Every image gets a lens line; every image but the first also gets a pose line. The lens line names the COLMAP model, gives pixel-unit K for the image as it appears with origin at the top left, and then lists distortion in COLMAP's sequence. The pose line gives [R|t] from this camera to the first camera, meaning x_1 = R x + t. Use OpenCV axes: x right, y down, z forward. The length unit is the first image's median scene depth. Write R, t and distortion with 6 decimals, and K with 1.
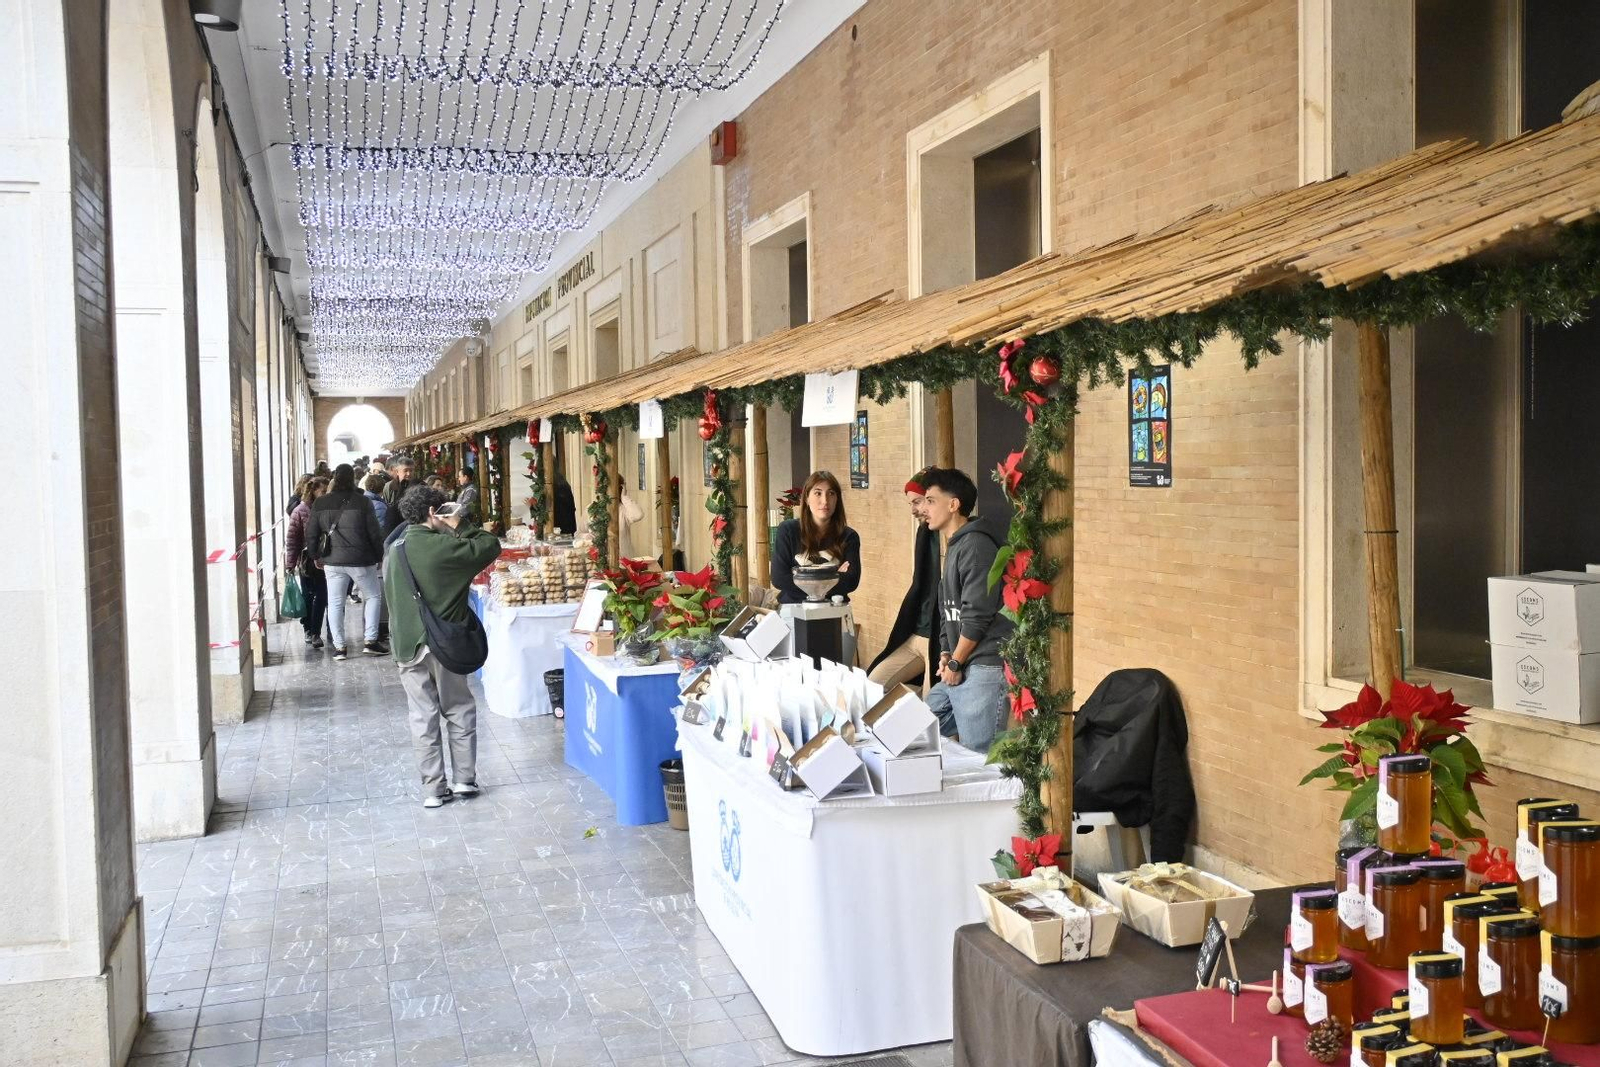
lens RADIAL K [[1578.0, 0, 800.3], [0, 1578.0, 536.2], [0, 0, 1]] dist [0.025853, 0.000000]
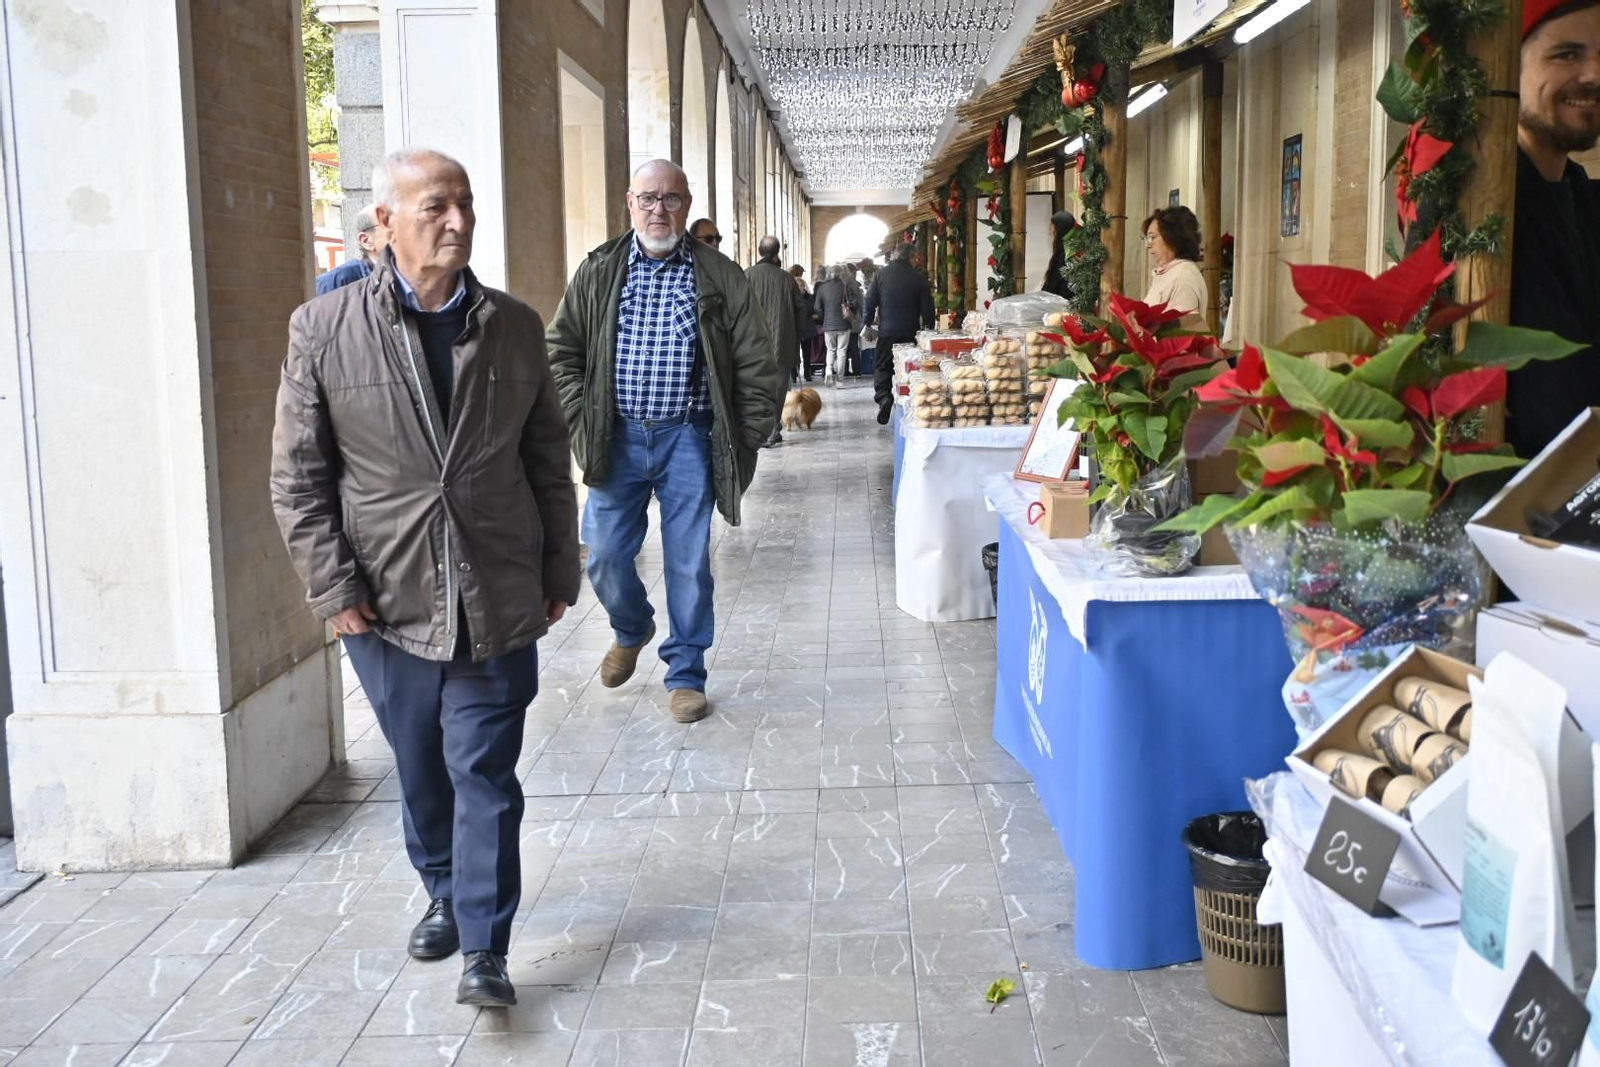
lens RADIAL K [[1575.9, 0, 800.7], [0, 1575.9, 542.1], [0, 0, 1]] dist [-0.006062, 0.000000]
pose [[0.946183, 0.050919, -0.319601, -0.059283], [-0.016877, 0.993965, 0.108396, 0.033765], [0.323191, -0.097168, 0.941332, 0.609787]]
